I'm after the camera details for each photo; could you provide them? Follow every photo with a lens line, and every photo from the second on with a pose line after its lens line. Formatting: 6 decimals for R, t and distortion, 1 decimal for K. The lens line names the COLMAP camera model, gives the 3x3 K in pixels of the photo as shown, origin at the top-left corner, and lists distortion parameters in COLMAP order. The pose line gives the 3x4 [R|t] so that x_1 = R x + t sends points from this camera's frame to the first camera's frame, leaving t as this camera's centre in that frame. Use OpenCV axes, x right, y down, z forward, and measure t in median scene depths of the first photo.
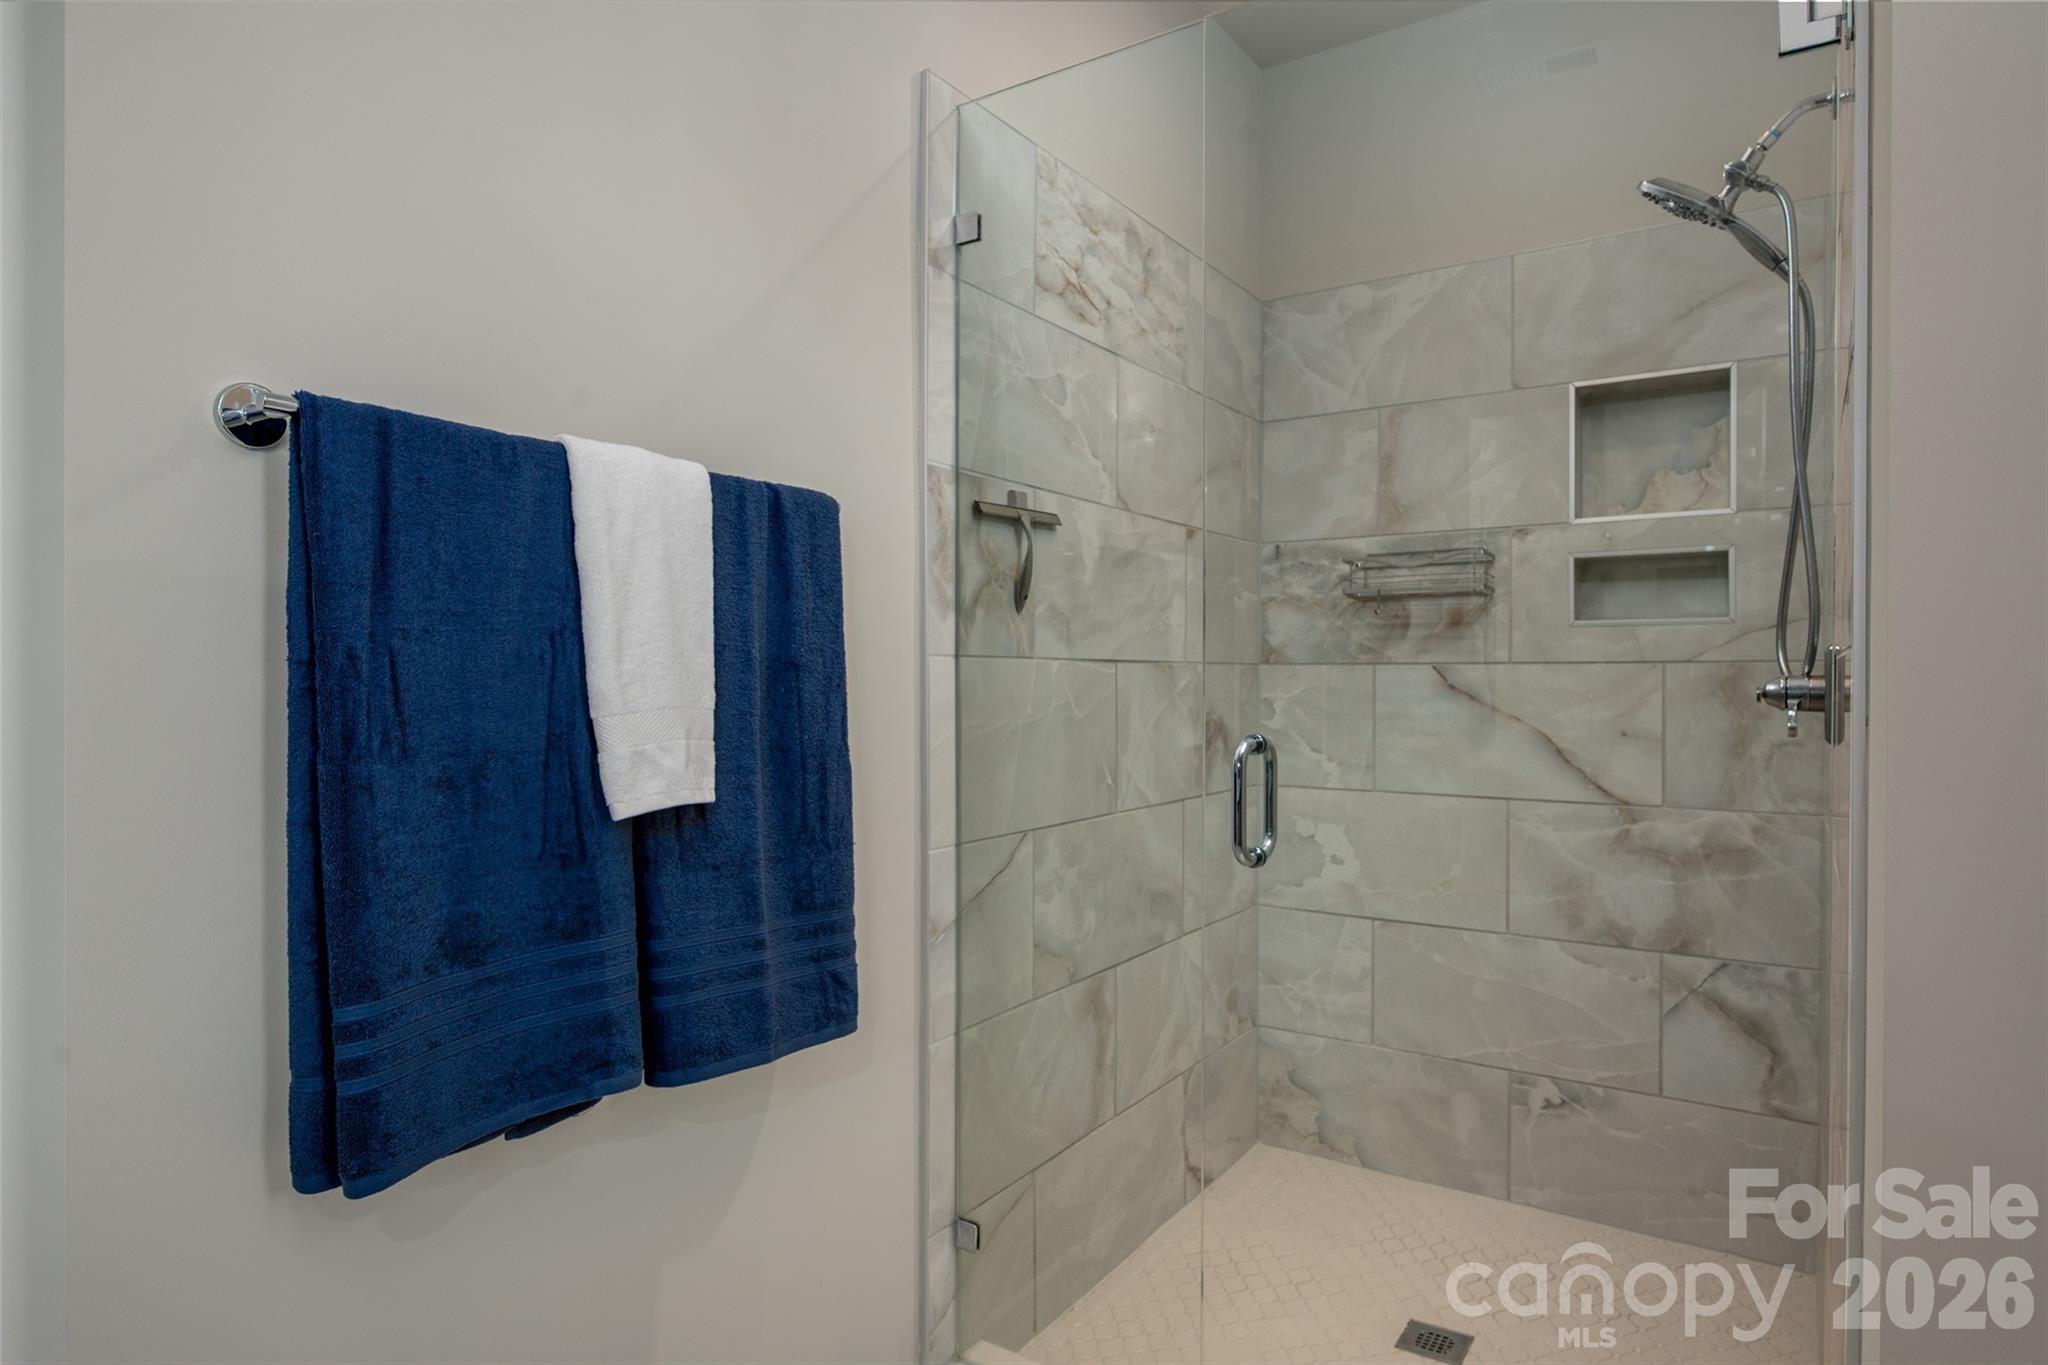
lens RADIAL K [[1137.3, 0, 1024.0], [0, 1137.3, 682.5], [0, 0, 1]] dist [-0.004480, -0.001153]
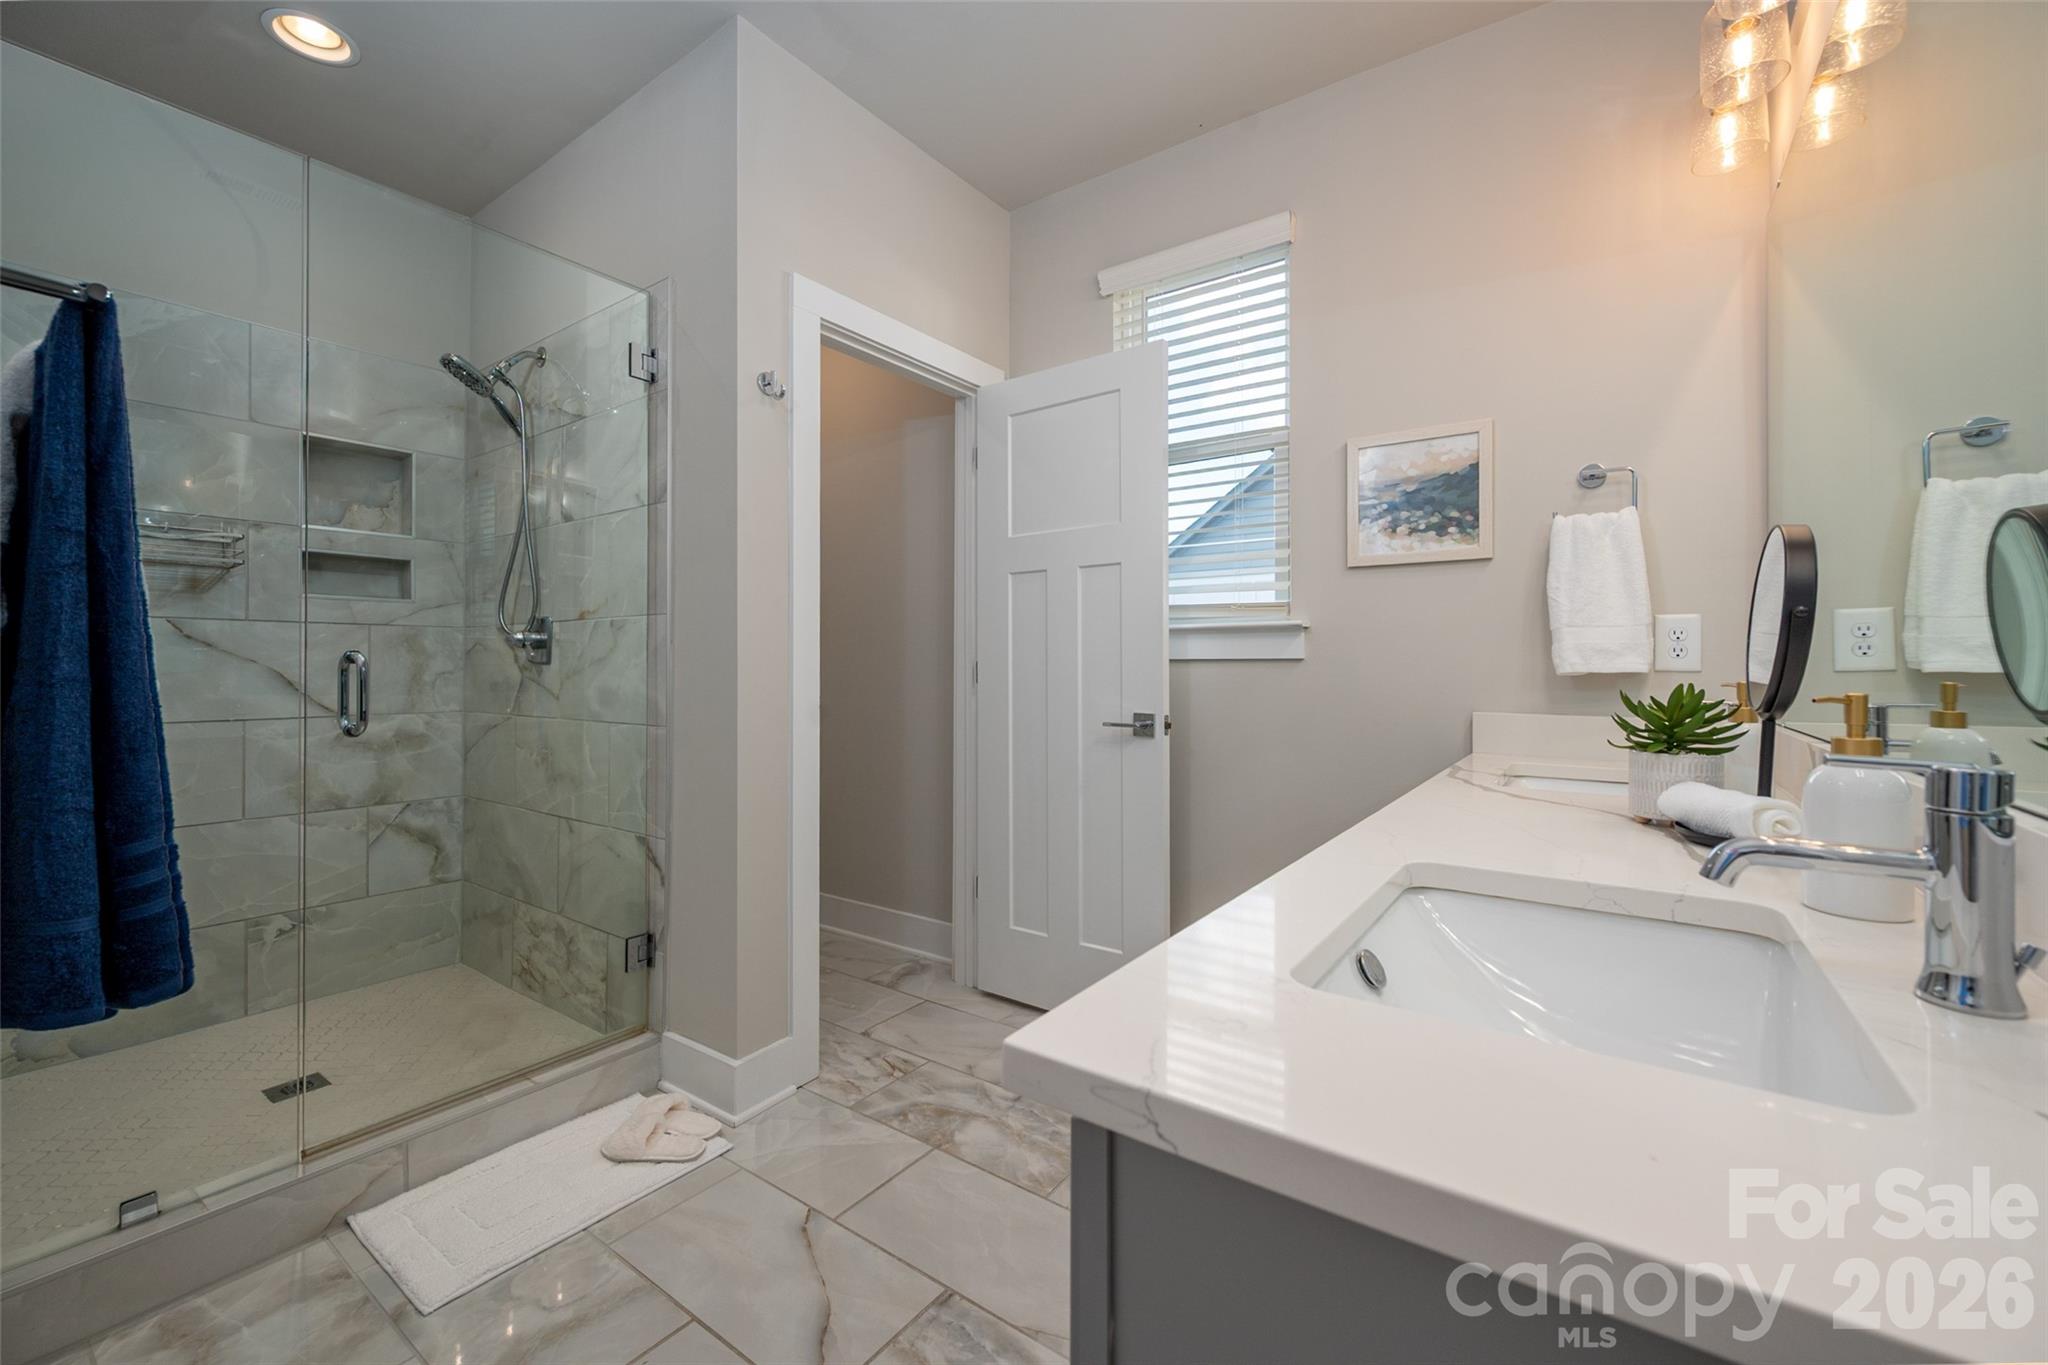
lens RADIAL K [[844.1, 0, 1033.5], [0, 844.1, 666.1], [0, 0, 1]] dist [-0.027183, -0.000005]
pose [[0.030335, 0.001417, 0.999539, -0.573013], [-0.003013, 0.999995, -0.001327, 0.039202], [-0.999535, -0.002971, 0.030339, 0.029931]]
